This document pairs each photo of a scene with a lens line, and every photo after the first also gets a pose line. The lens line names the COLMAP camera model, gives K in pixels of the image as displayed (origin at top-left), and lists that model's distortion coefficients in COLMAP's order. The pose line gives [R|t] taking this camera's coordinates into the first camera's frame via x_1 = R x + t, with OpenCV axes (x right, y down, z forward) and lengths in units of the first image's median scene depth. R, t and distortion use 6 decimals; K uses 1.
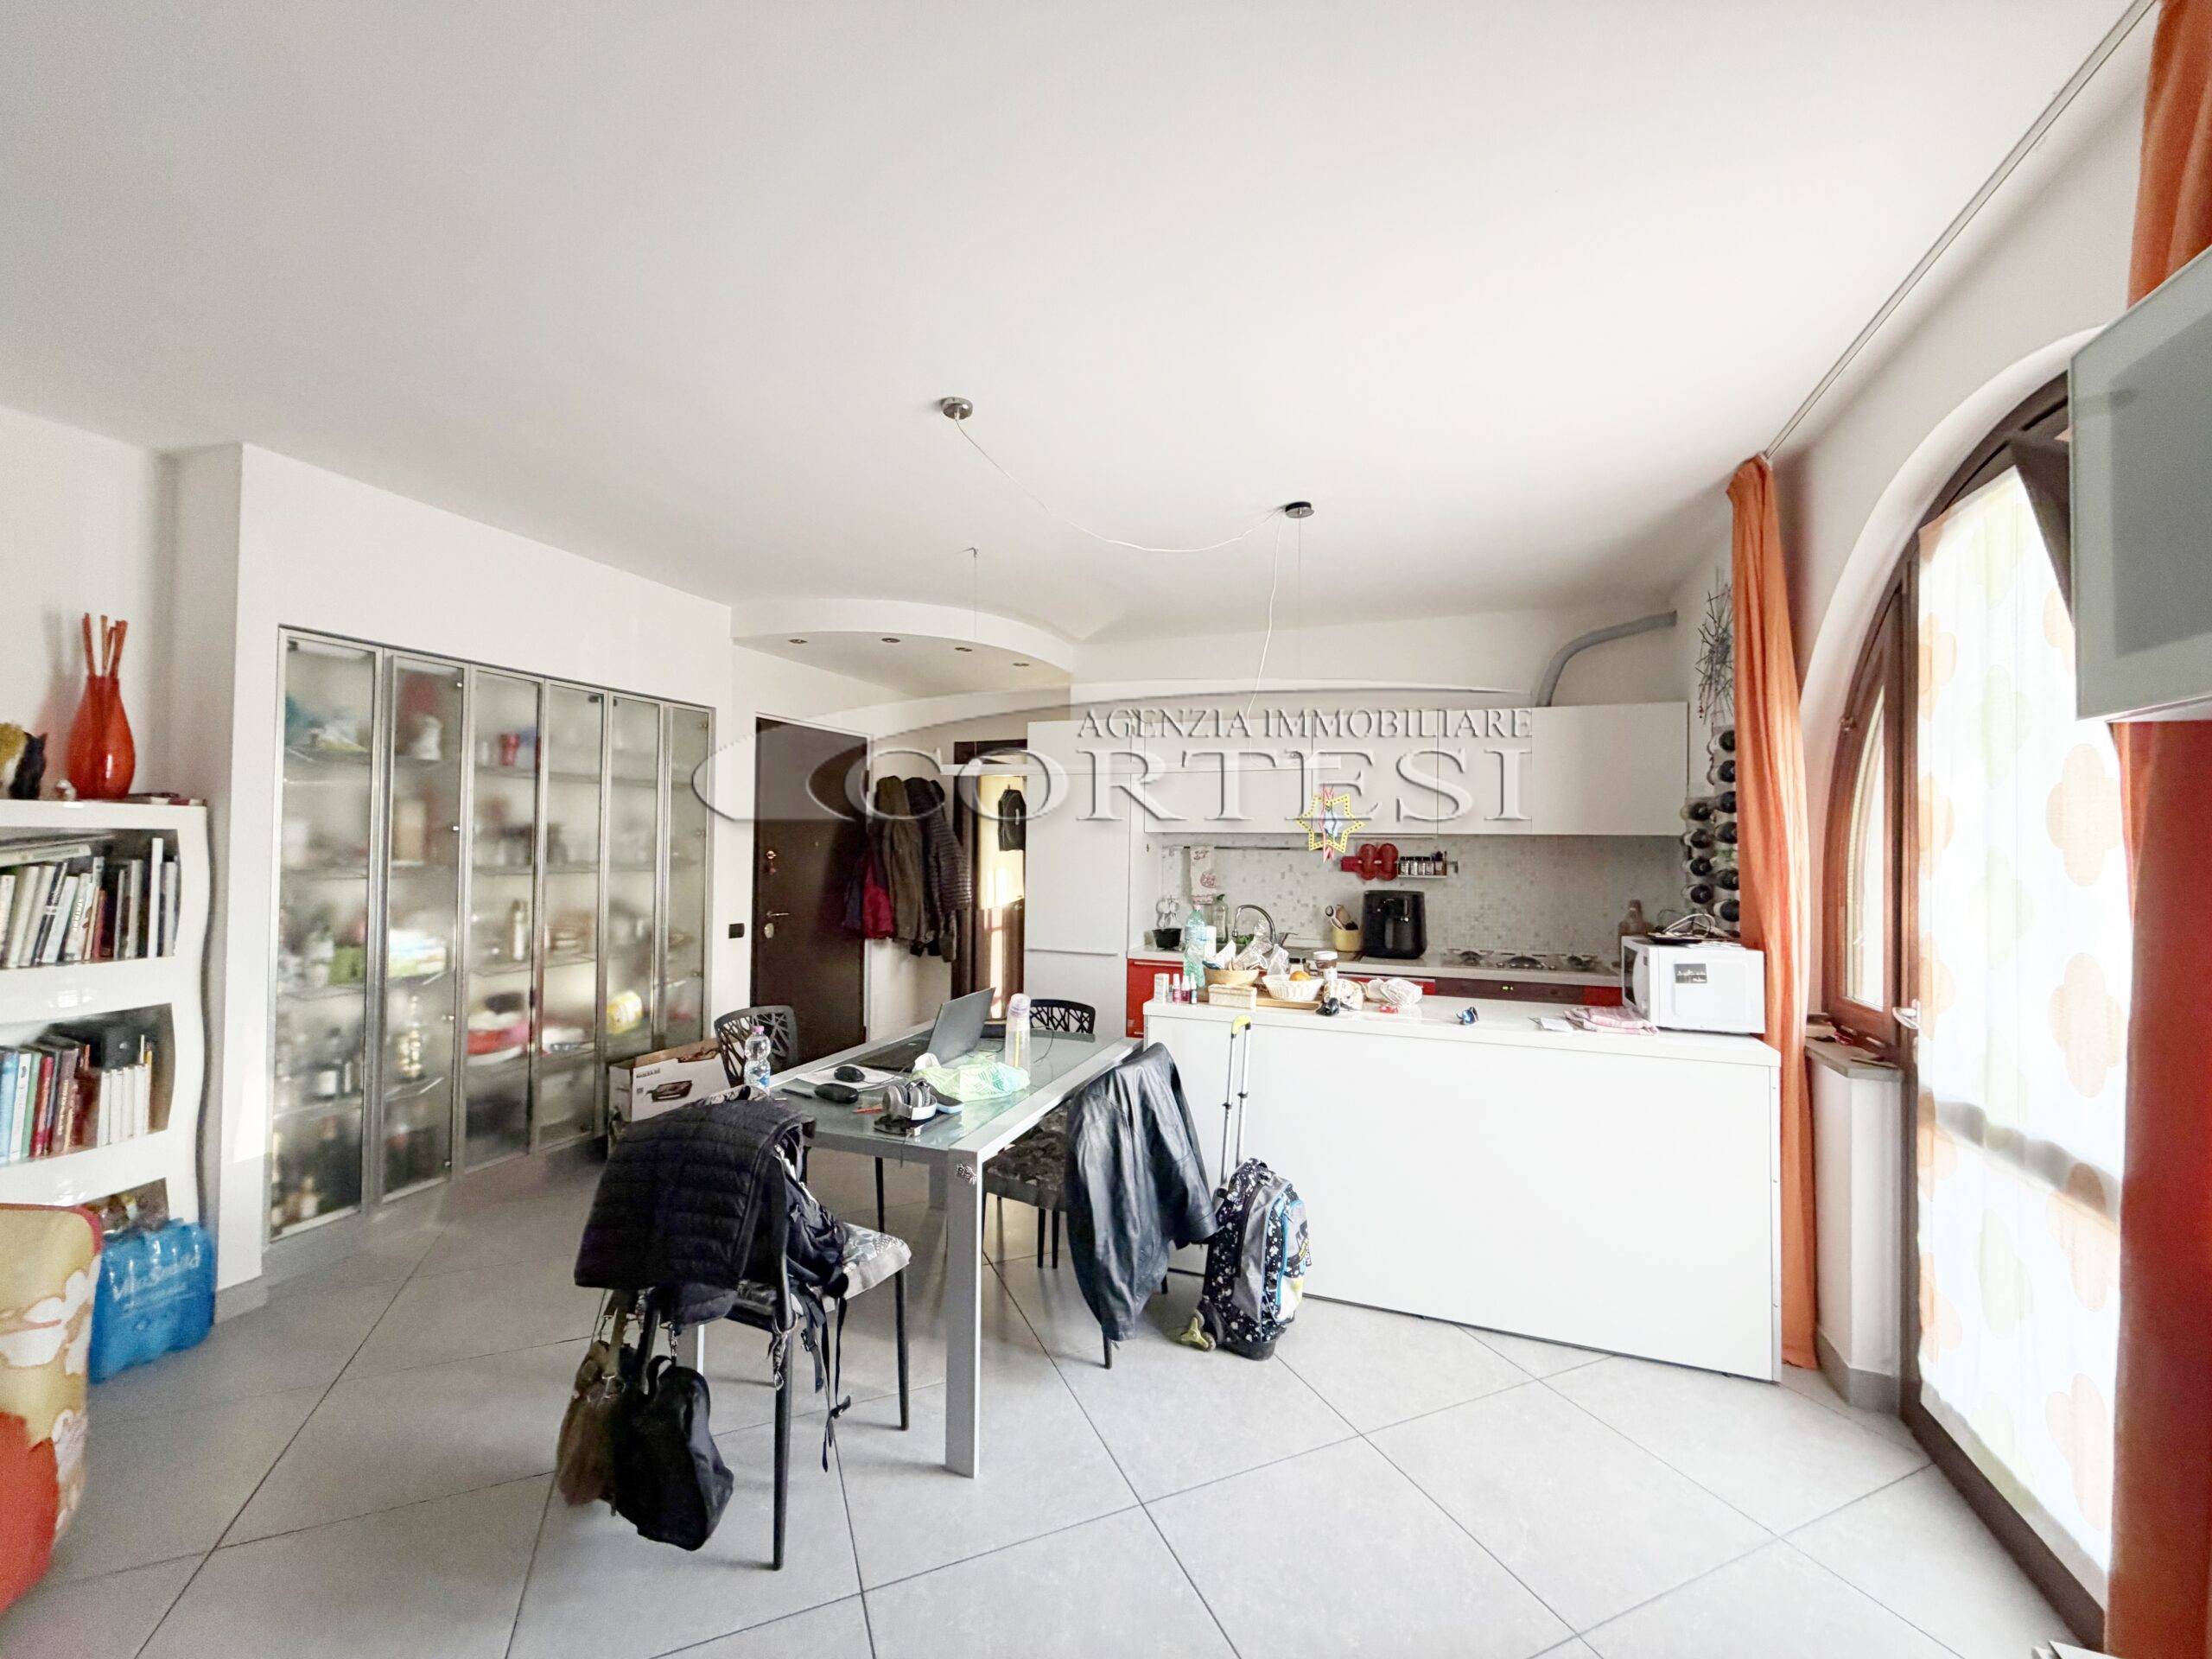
lens RADIAL K [[877.0, 0, 1105.6], [0, 877.0, 831.2], [0, 0, 1]] dist [0.000476, 0.000001]
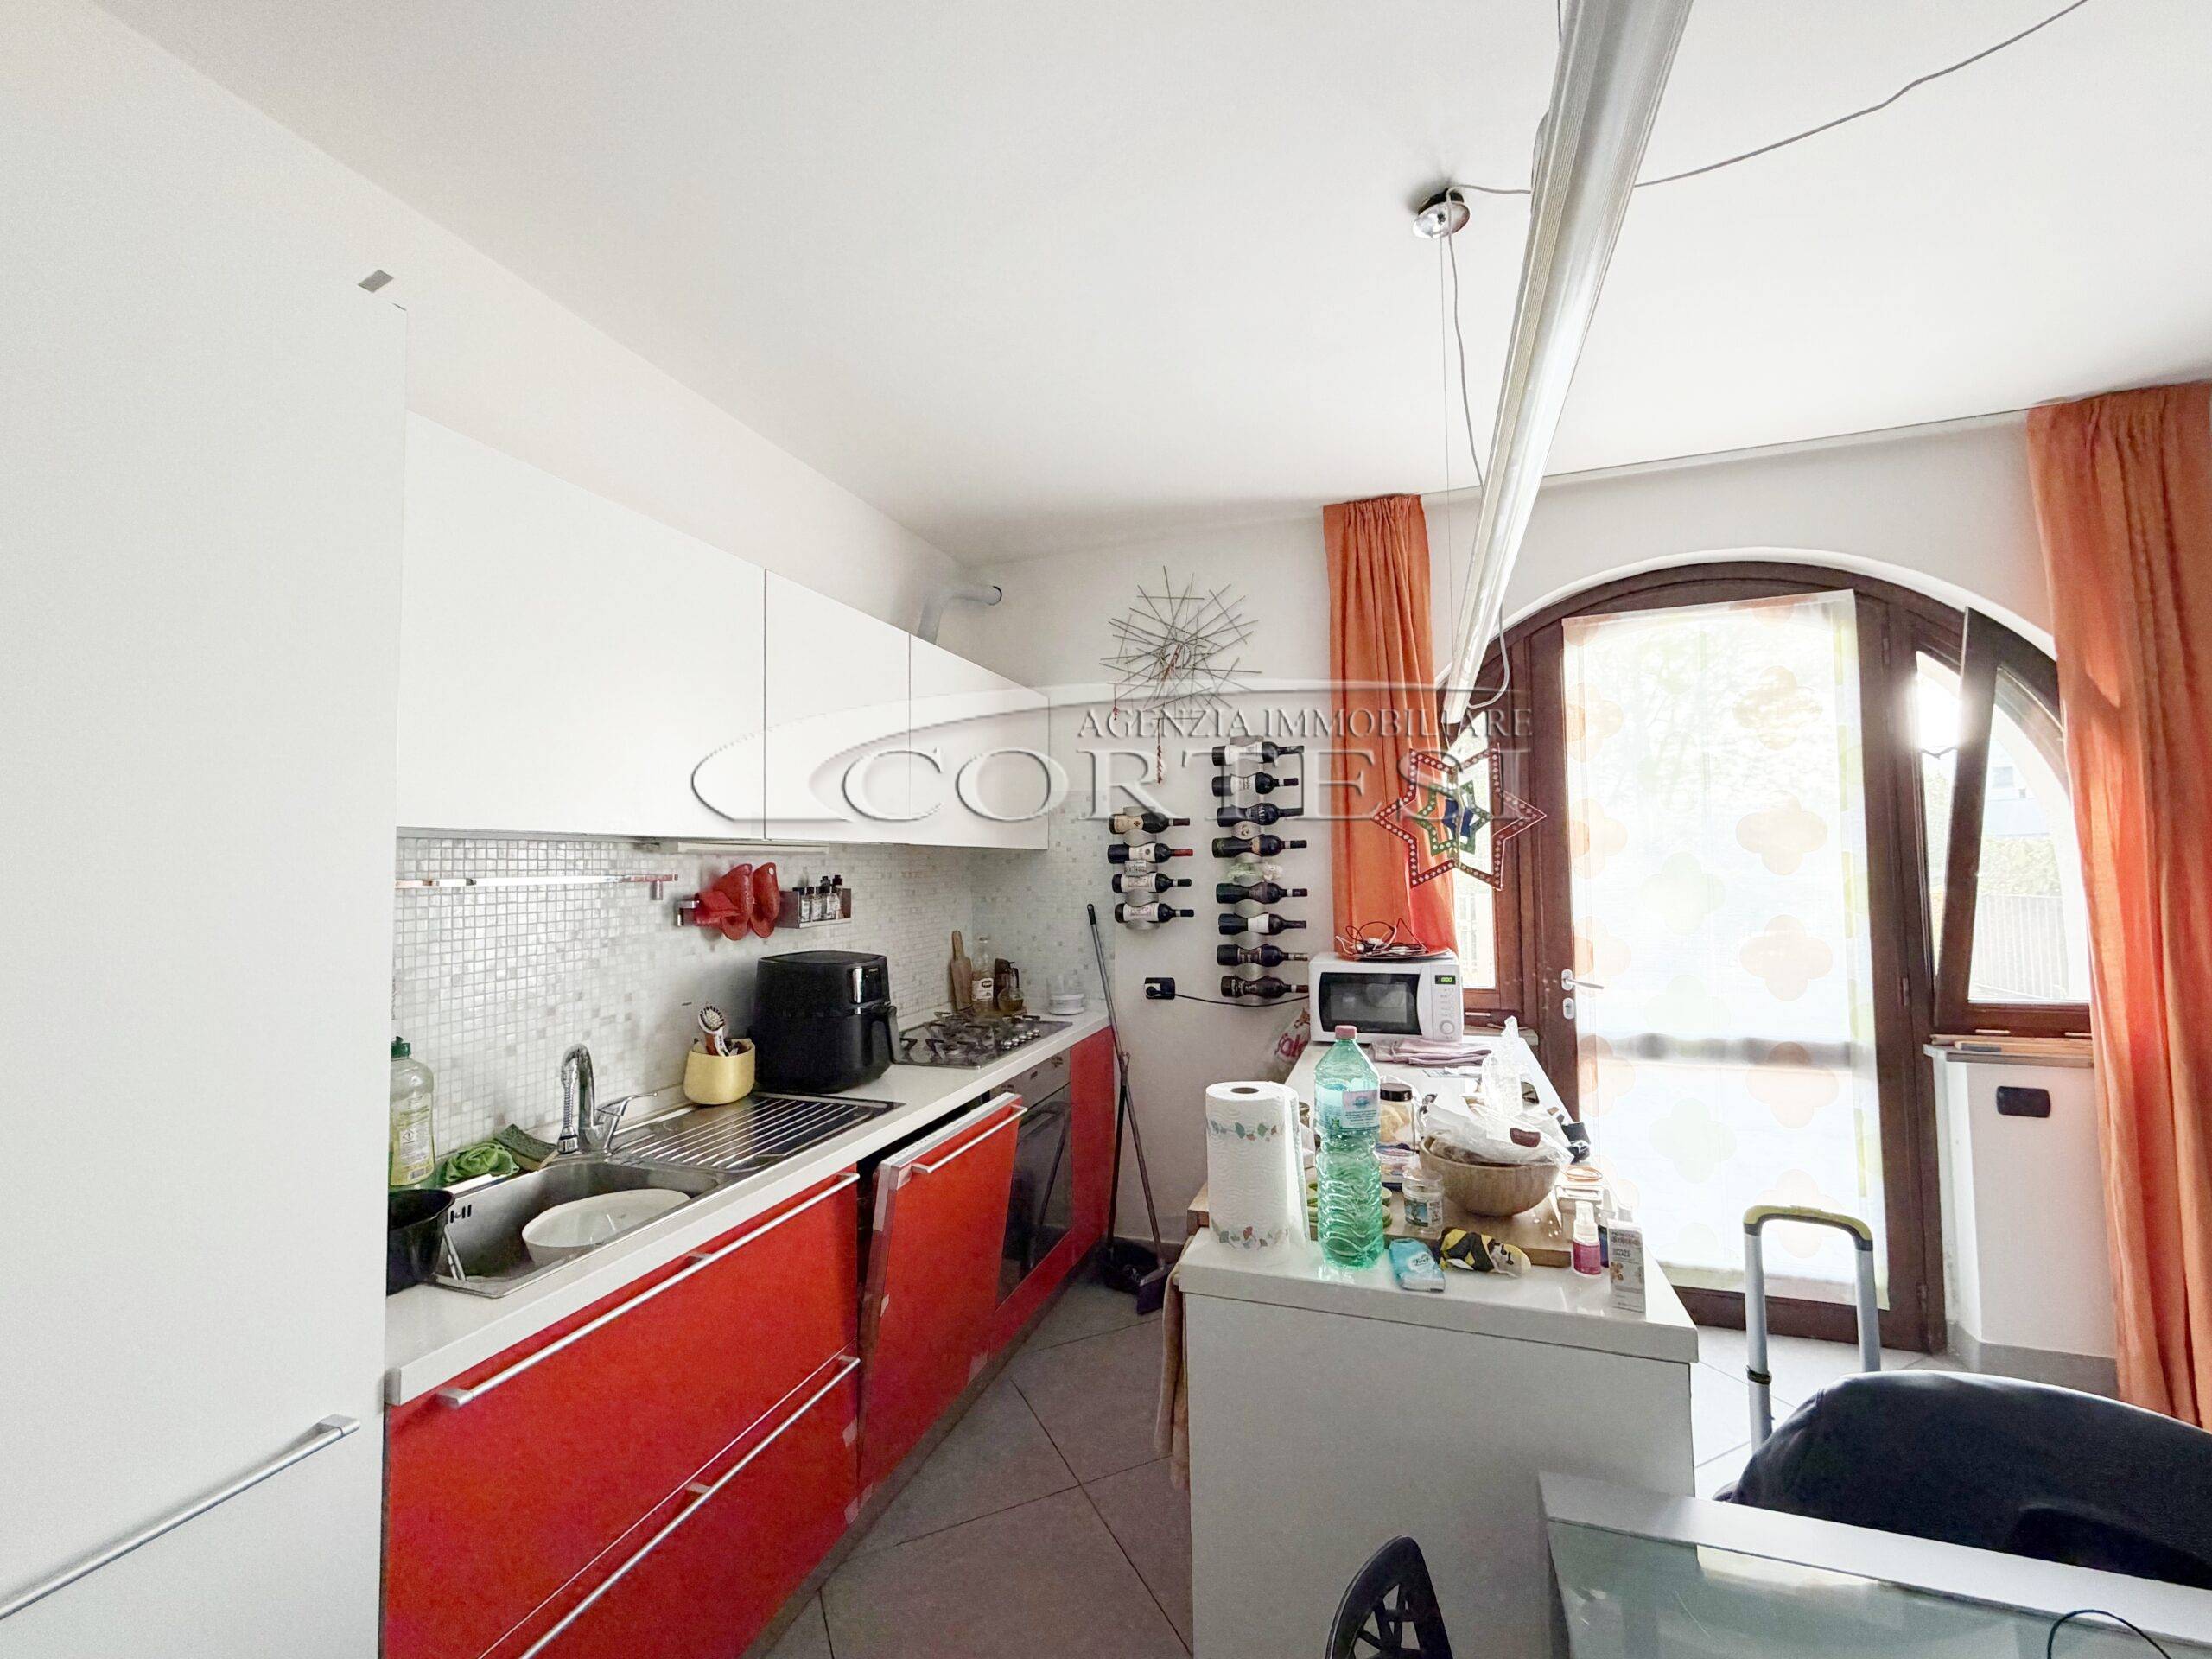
lens RADIAL K [[903.2, 0, 1102.6], [0, 903.2, 827.4], [0, 0, 1]] dist [0.000702, 0.000081]
pose [[-0.023381, 0.032800, 0.999188, -0.245425], [-0.000918, 0.999461, -0.032830, 0.012616], [-0.999726, -0.001685, -0.023338, 0.993170]]
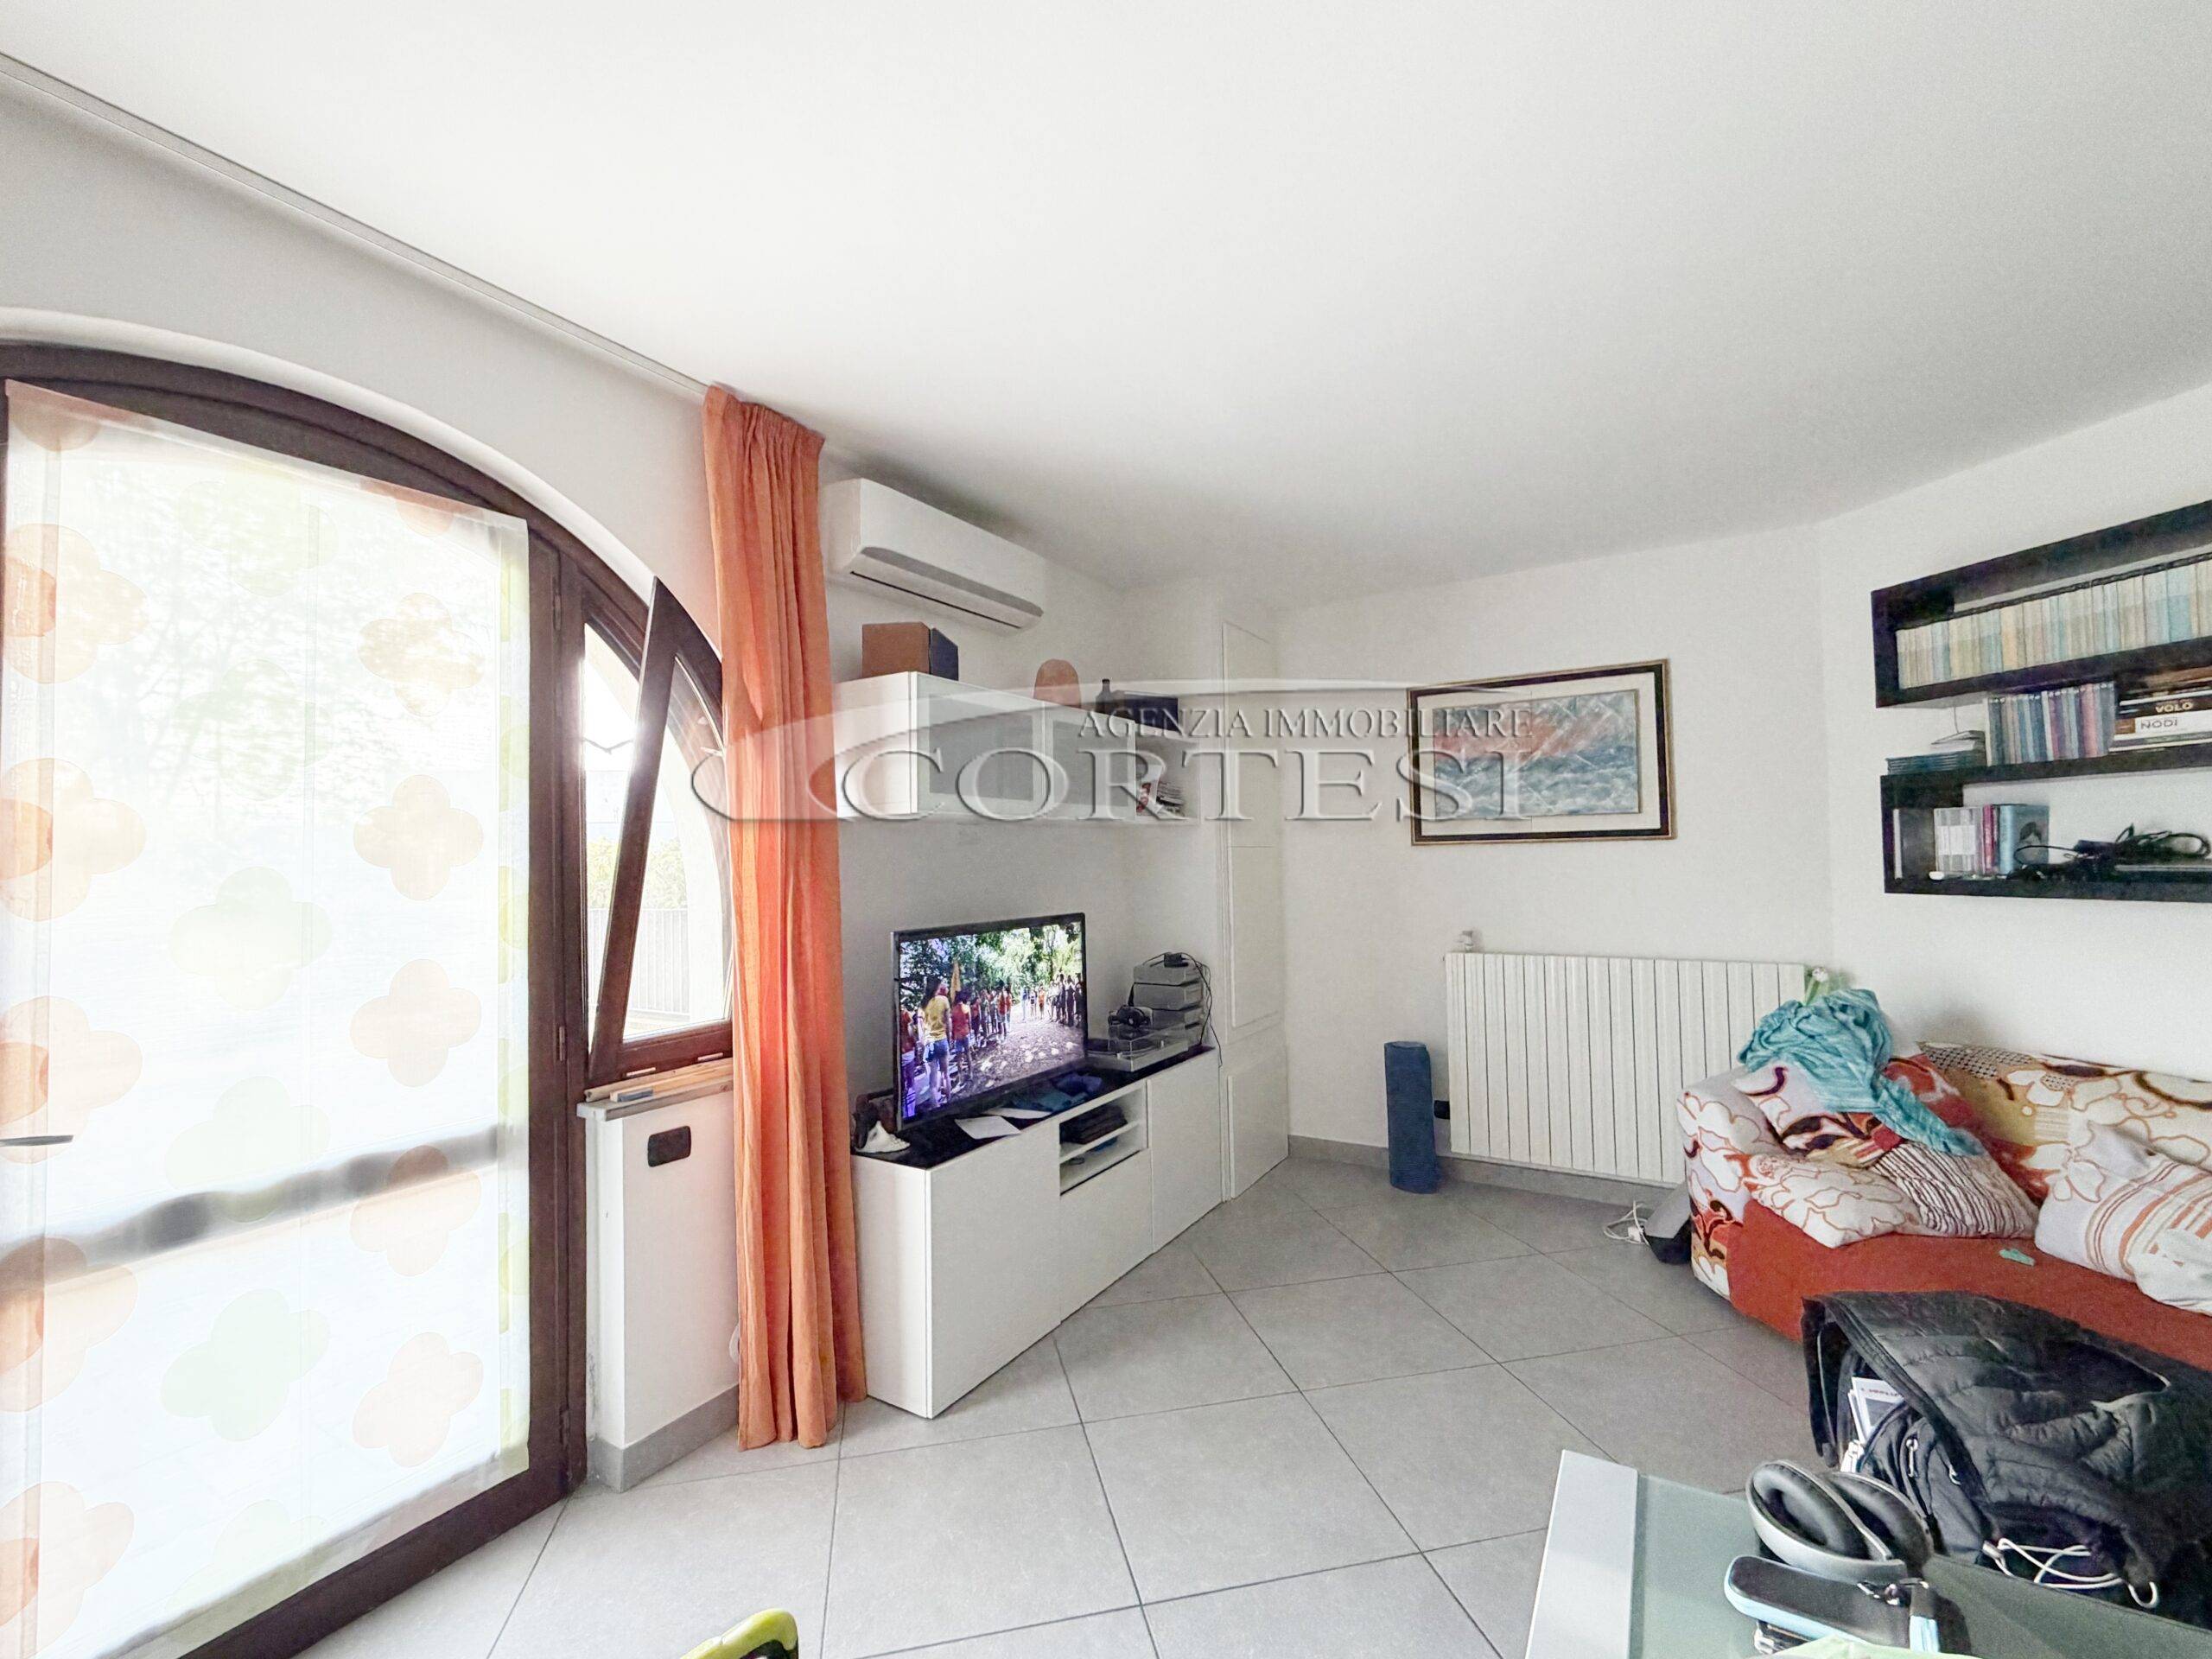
lens RADIAL K [[940.7, 0, 1096.4], [0, 940.7, 829.7], [0, 0, 1]] dist [0.001025, 0.000145]
pose [[-0.979715, 0.014280, 0.199889, 0.006458], [0.005694, 0.999039, -0.043462, 0.012480], [-0.200317, -0.041443, -0.978854, 0.859395]]
